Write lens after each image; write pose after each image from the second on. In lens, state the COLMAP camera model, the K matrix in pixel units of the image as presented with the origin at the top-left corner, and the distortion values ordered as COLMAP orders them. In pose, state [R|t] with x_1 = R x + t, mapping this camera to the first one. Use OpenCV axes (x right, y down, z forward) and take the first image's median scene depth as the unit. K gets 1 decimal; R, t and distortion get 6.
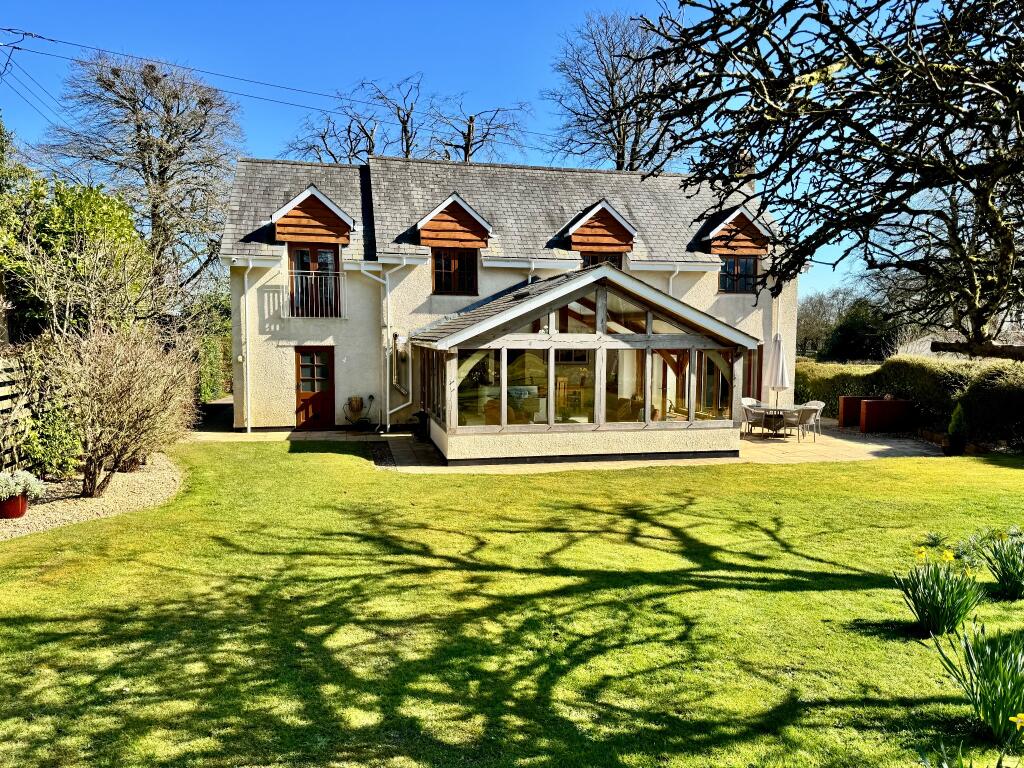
lens RADIAL K [[720.0, 0, 509.4], [0, 720.0, 387.8], [0, 0, 1]] dist [0.010634, -0.012521]
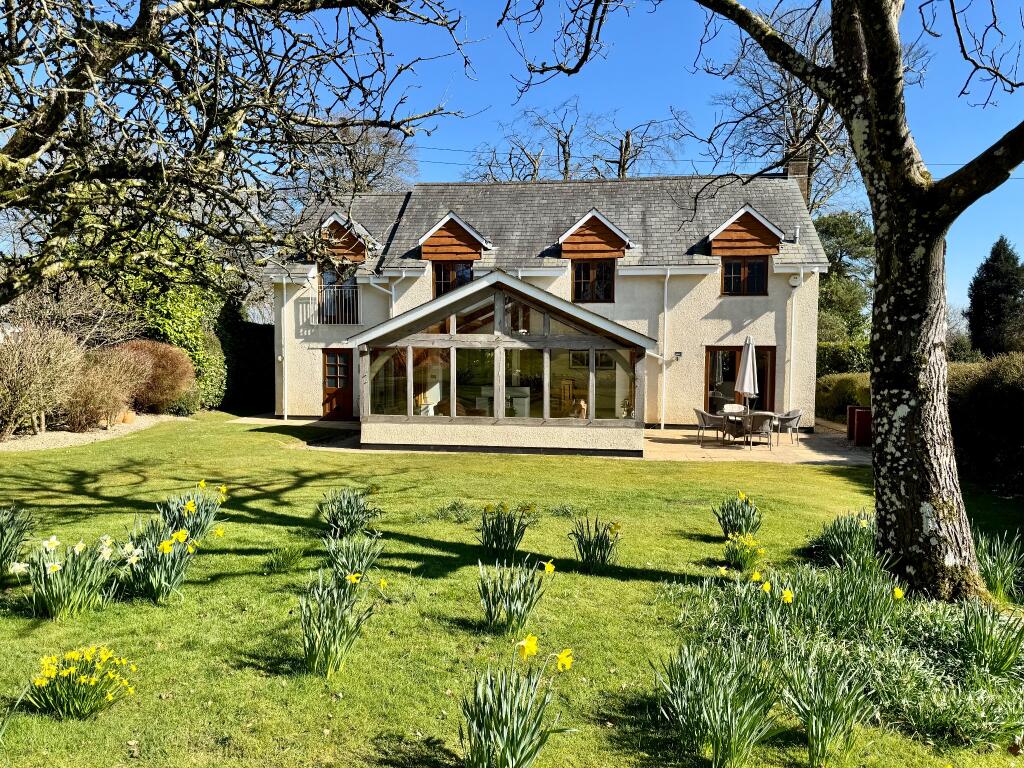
lens RADIAL K [[720.0, 0, 515.9], [0, 720.0, 380.9], [0, 0, 1]] dist [0.010634, -0.012521]
pose [[0.938061, 0.017739, -0.346017, 0.412044], [-0.027790, 0.999323, -0.024107, 0.015485], [0.345355, 0.032230, 0.937919, -0.001180]]
